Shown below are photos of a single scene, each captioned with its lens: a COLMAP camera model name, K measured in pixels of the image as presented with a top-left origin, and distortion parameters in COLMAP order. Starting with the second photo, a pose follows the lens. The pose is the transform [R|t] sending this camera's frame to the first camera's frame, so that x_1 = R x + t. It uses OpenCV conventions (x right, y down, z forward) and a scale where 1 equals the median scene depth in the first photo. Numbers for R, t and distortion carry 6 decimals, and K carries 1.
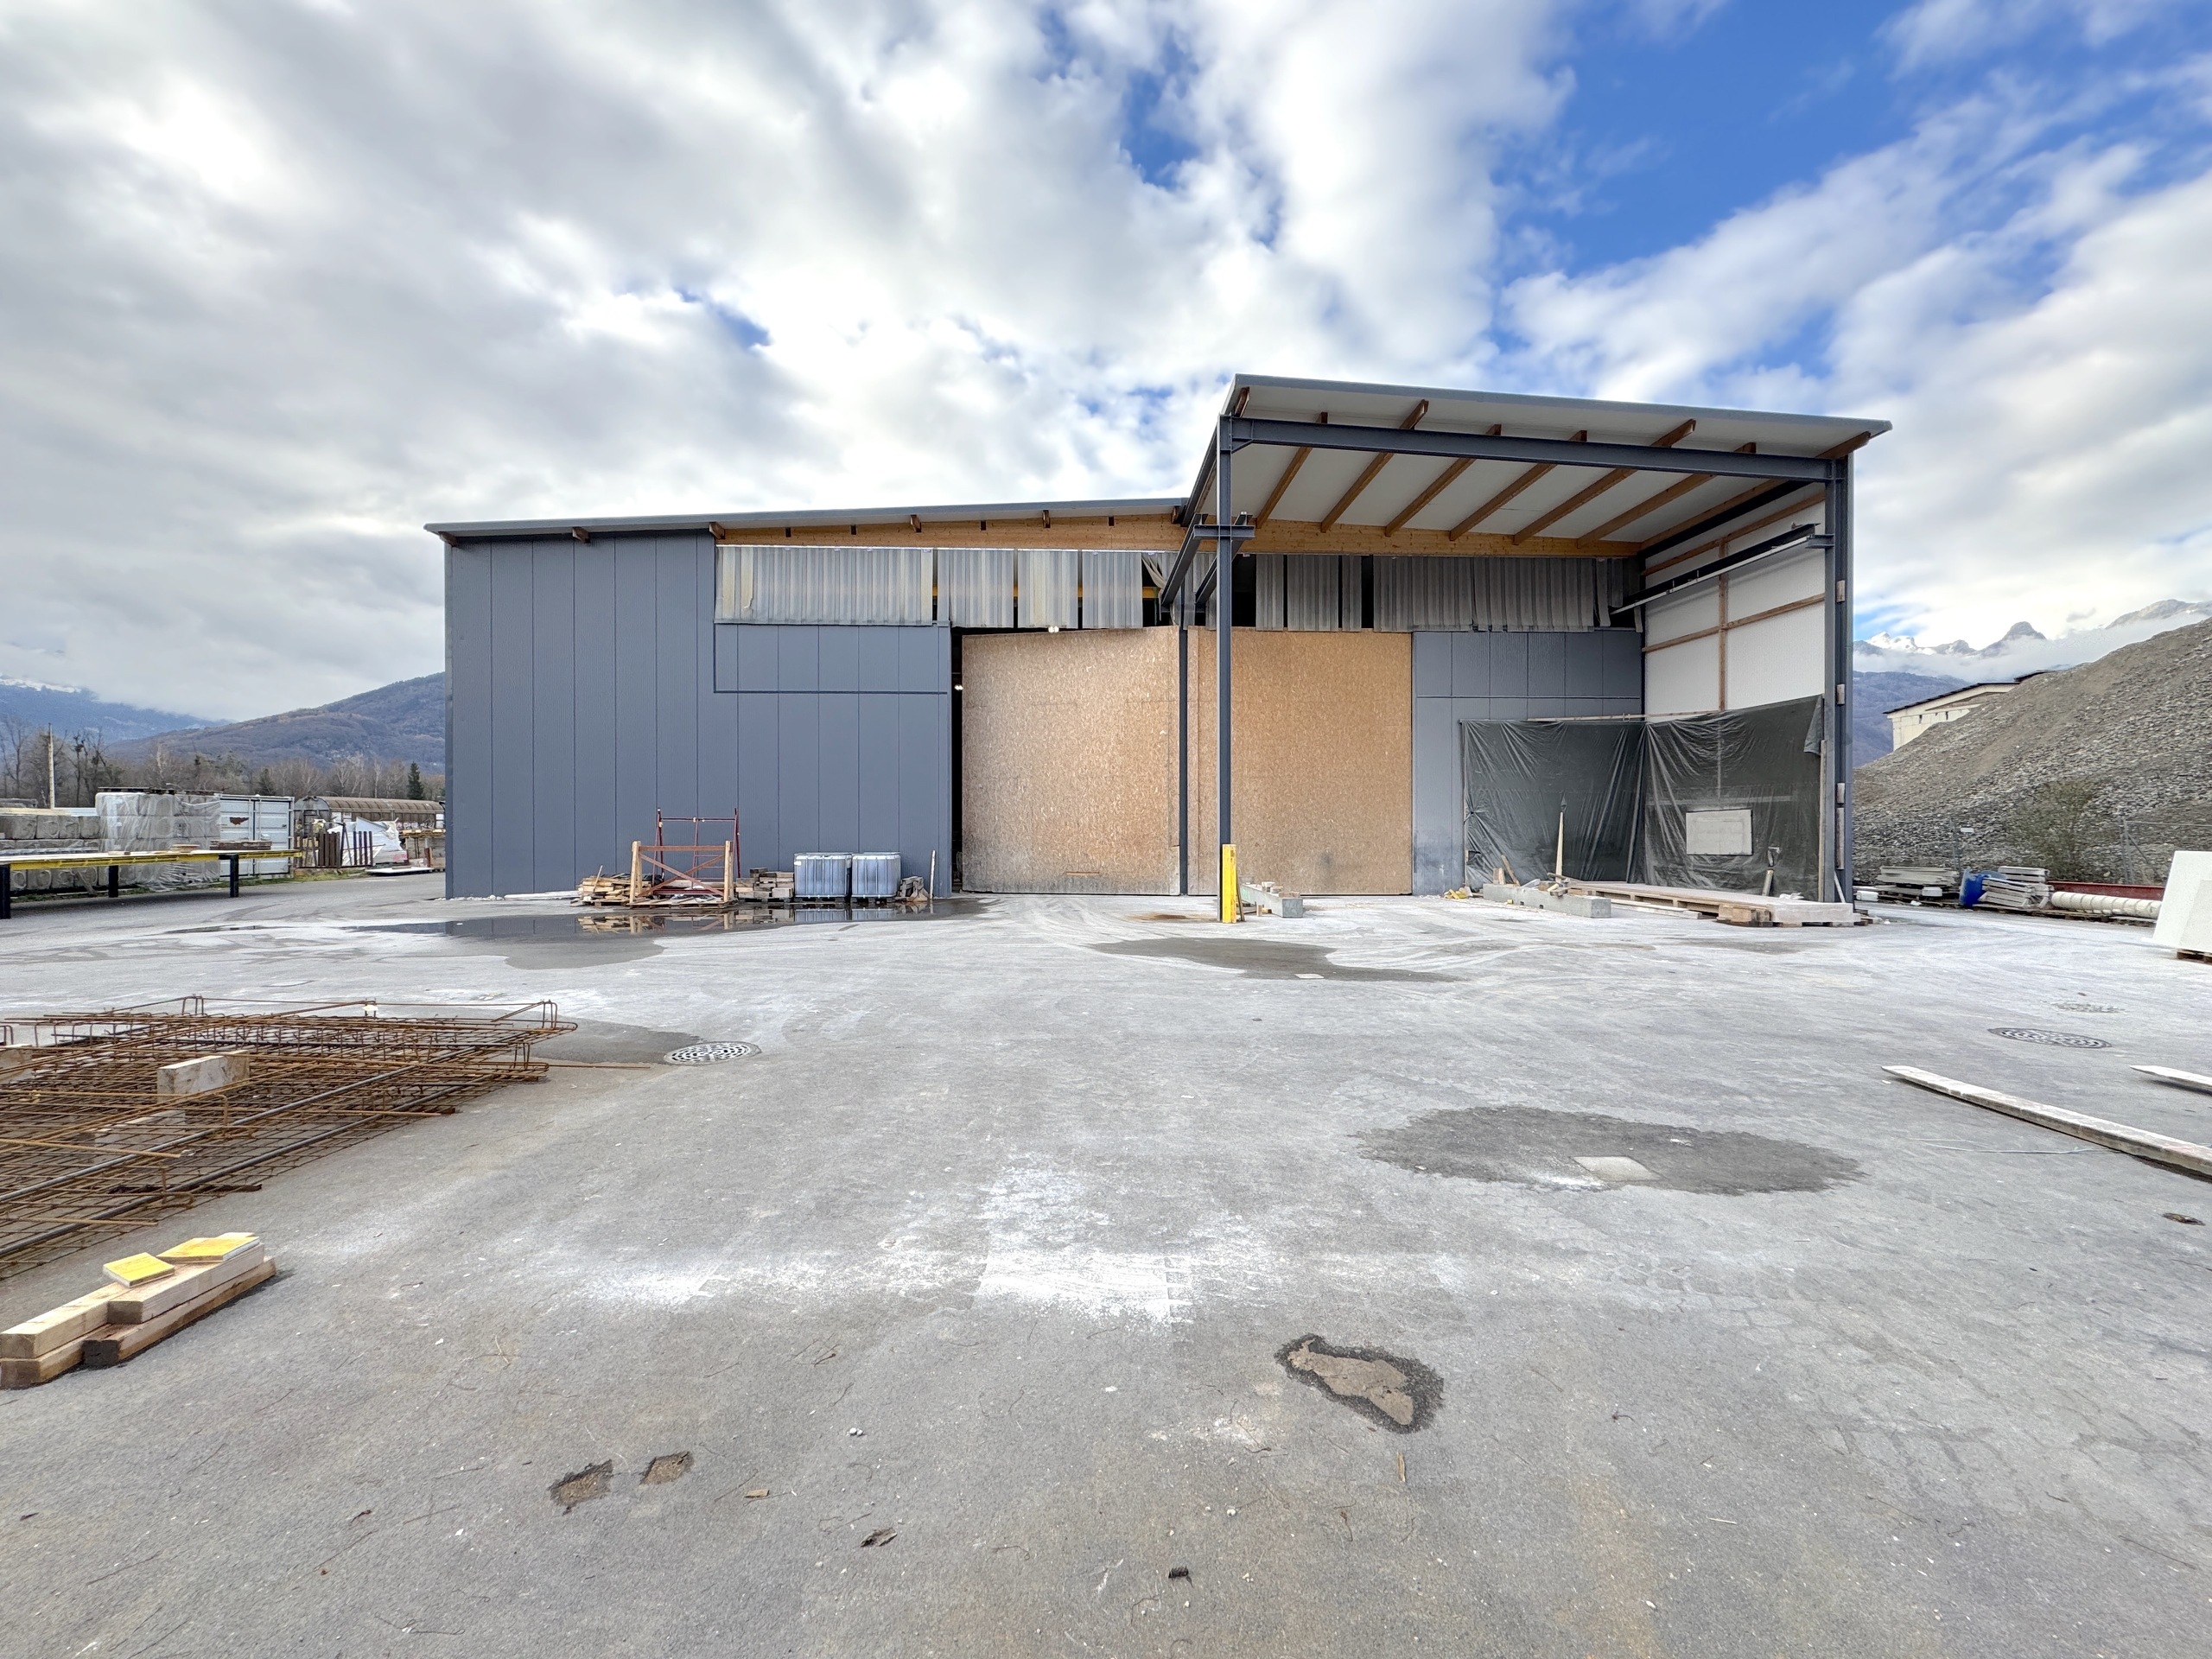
lens RADIAL K [[883.9, 0, 1096.9], [0, 883.9, 819.7], [0, 0, 1]] dist [0.001575, 0.000279]
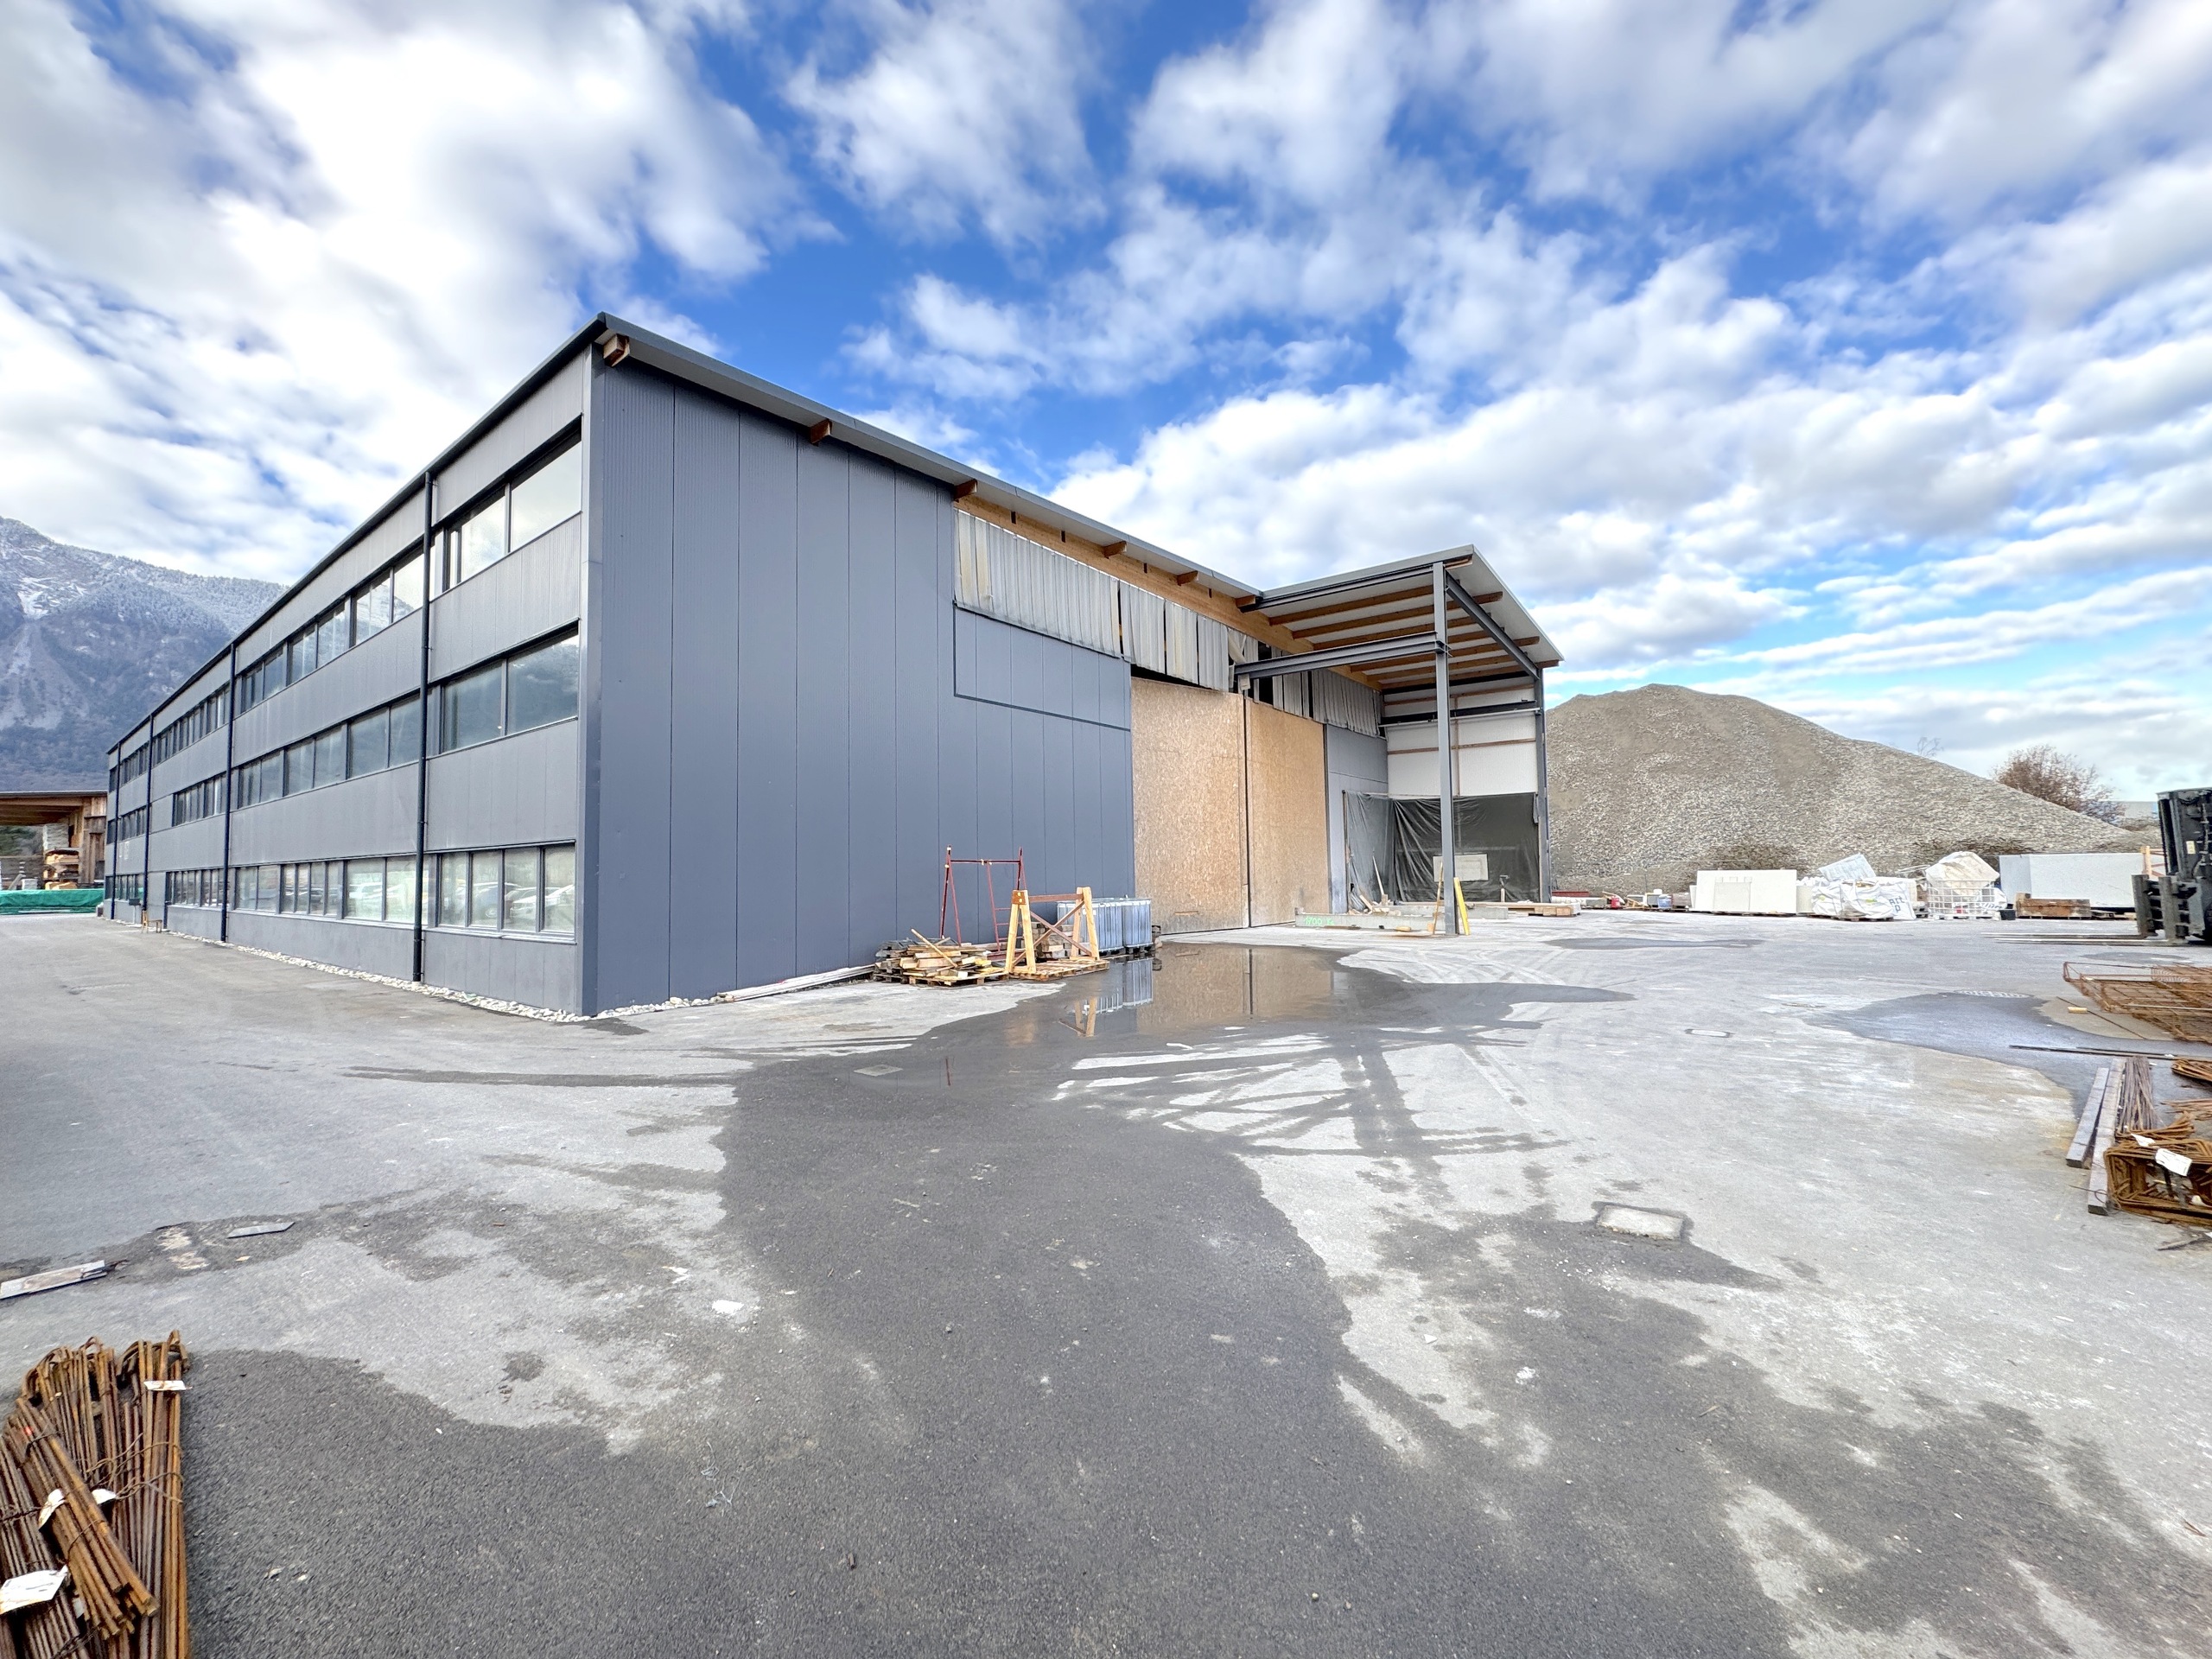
lens RADIAL K [[883.9, 0, 1100.2], [0, 883.9, 833.2], [0, 0, 1]] dist [0.001575, 0.000279]
pose [[0.641300, 0.021904, 0.766978, -0.928977], [0.010642, 0.999242, -0.037436, 0.003668], [-0.767217, 0.032170, 0.640581, 0.412127]]
